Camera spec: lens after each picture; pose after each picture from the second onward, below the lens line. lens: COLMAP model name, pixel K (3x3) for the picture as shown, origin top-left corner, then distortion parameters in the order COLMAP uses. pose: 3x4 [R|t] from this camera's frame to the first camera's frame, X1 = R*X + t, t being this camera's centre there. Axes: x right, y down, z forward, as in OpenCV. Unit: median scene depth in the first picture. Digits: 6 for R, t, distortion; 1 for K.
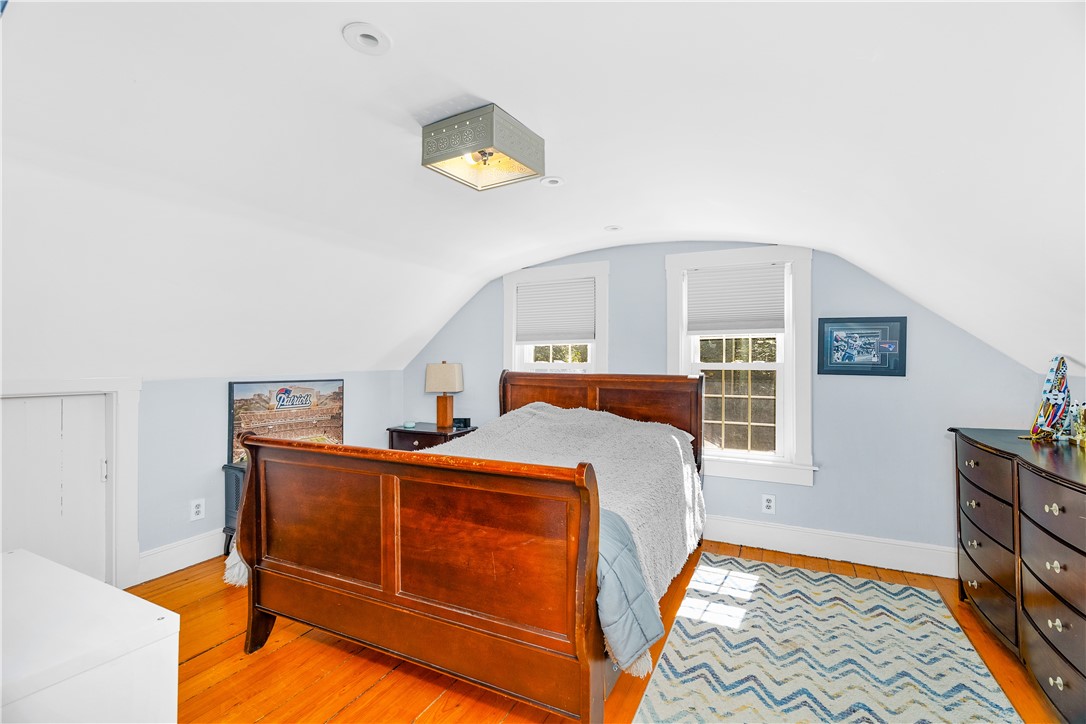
lens RADIAL K [[491.4, 0, 540.7], [0, 491.4, 364.7], [0, 0, 1]] dist [0.022148, 0.000331]
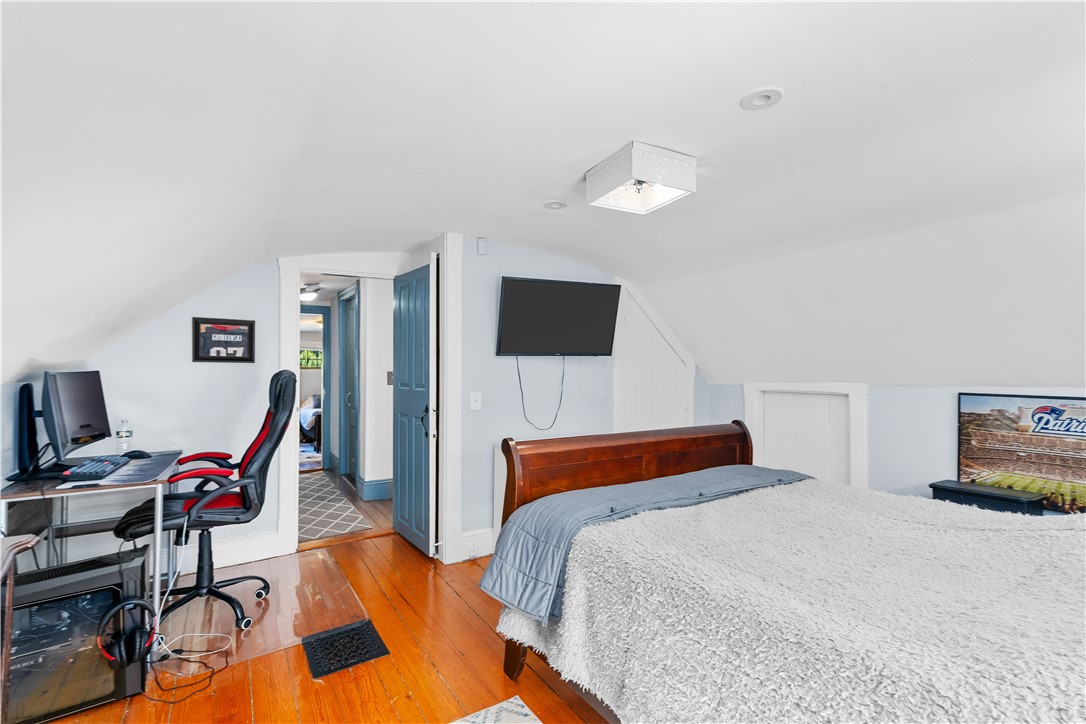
lens RADIAL K [[491.4, 0, 542.9], [0, 491.4, 364.7], [0, 0, 1]] dist [0.022148, 0.000331]
pose [[-0.520711, -0.004883, -0.853719, 0.529847], [0.006034, 0.999938, -0.009399, -0.011966], [0.853712, -0.010045, -0.520649, 0.774070]]
